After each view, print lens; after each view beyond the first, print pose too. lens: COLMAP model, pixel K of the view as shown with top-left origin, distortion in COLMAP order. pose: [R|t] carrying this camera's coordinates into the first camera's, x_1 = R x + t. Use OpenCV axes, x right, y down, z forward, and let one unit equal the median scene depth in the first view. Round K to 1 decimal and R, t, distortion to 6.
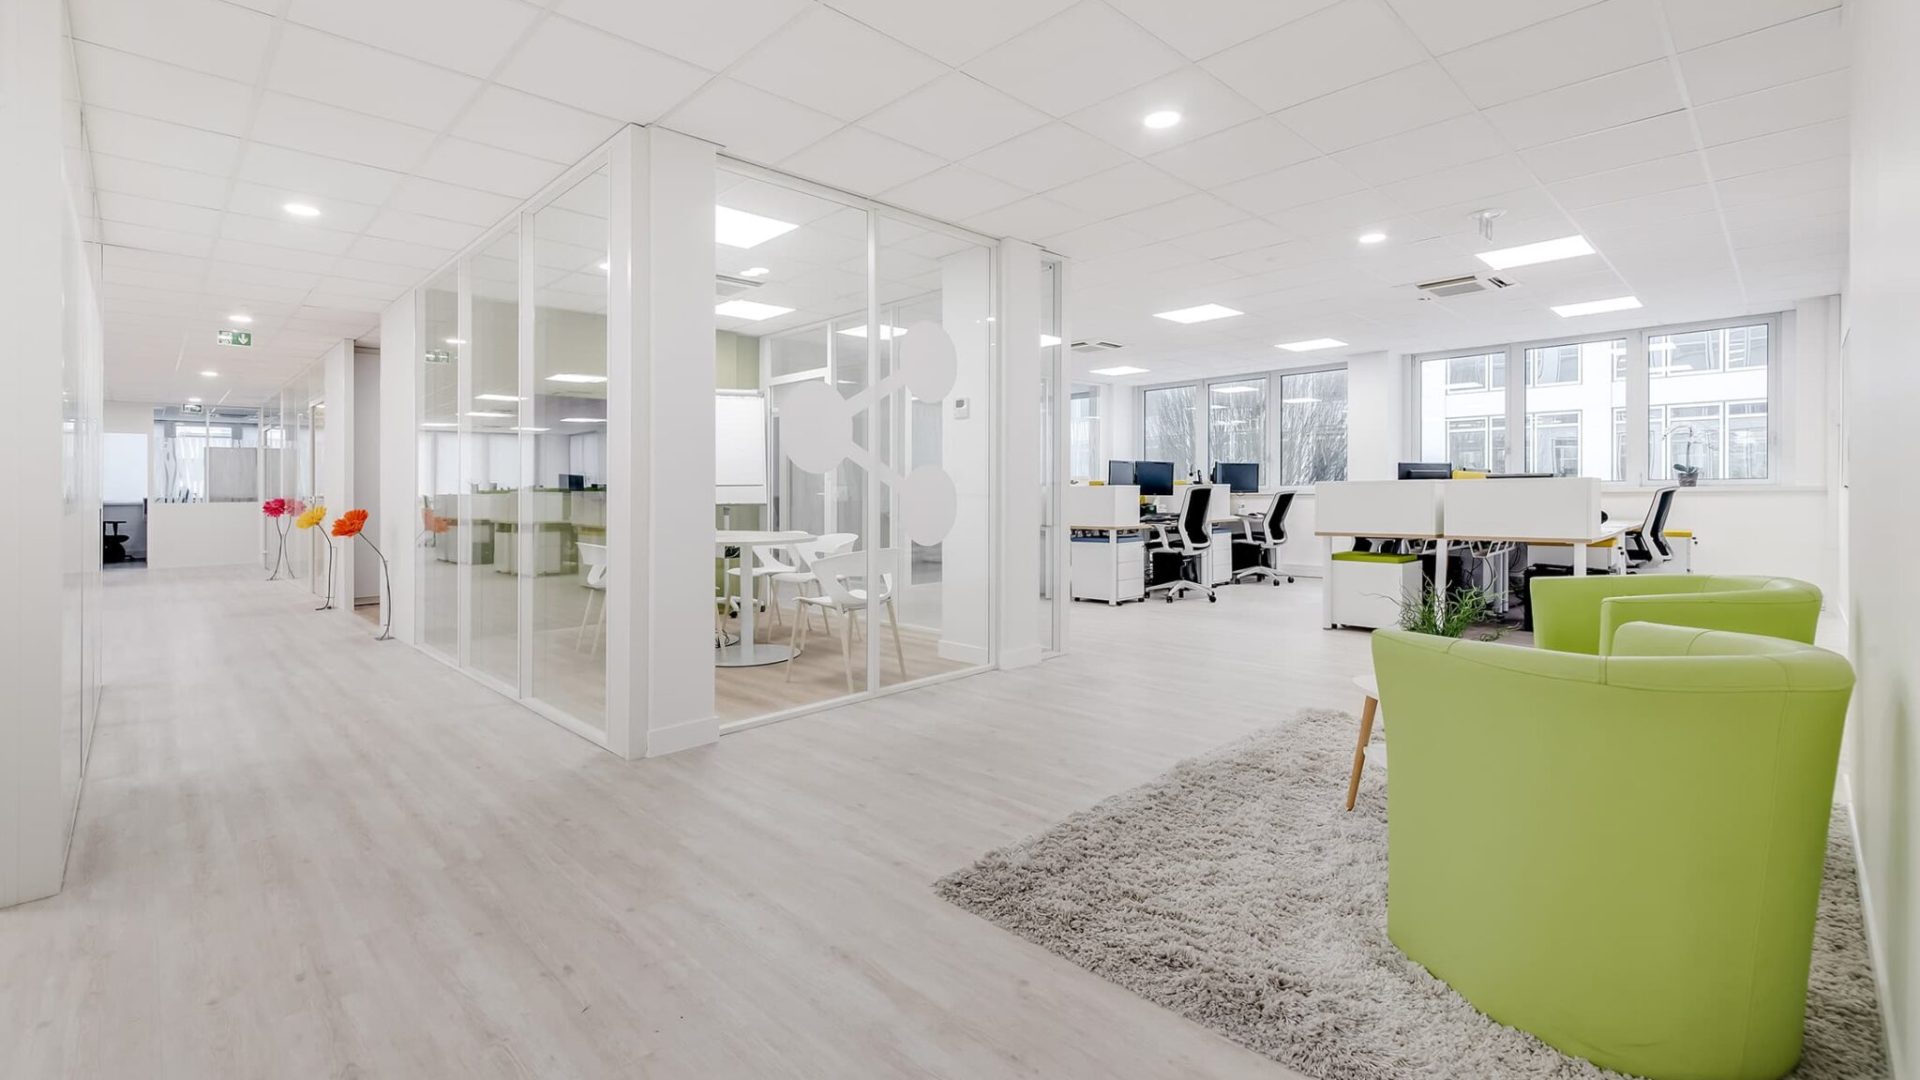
lens RADIAL K [[802.5, 0, 957.6], [0, 802.5, 480.6], [0, 0, 1]] dist [0.001798, 0.000074]
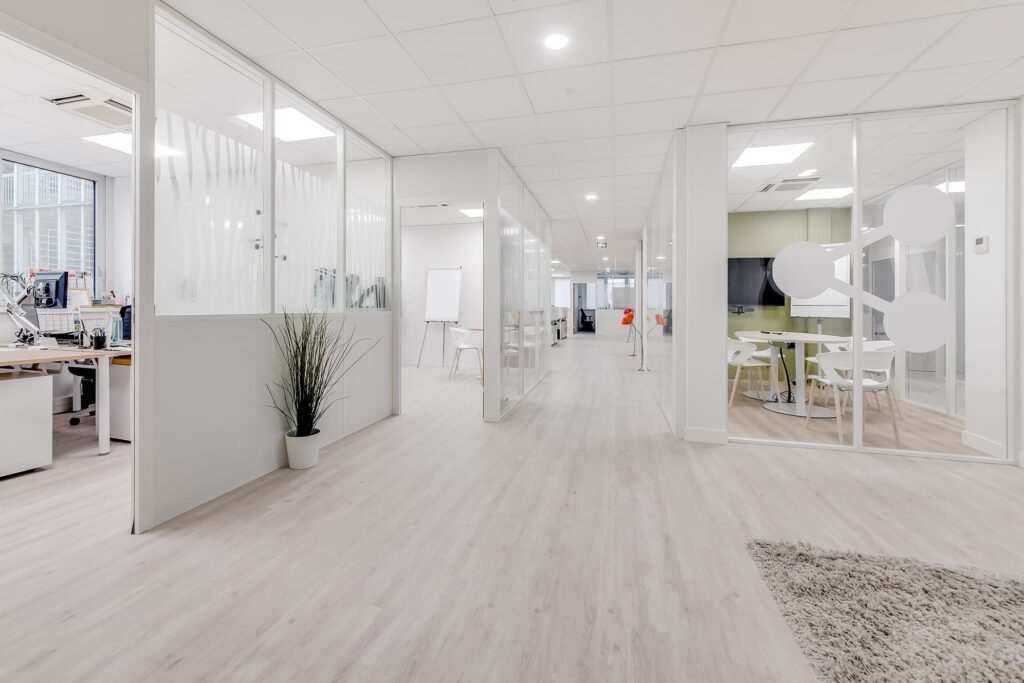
lens RADIAL K [[448.1, 0, 509.5], [0, 448.1, 302.2], [0, 0, 1]] dist [0.000981, 0.000158]
pose [[0.511125, 0.005608, -0.859488, 0.318450], [-0.002855, 0.999984, 0.004828, -0.005465], [0.859501, -0.000014, 0.511133, 0.040068]]
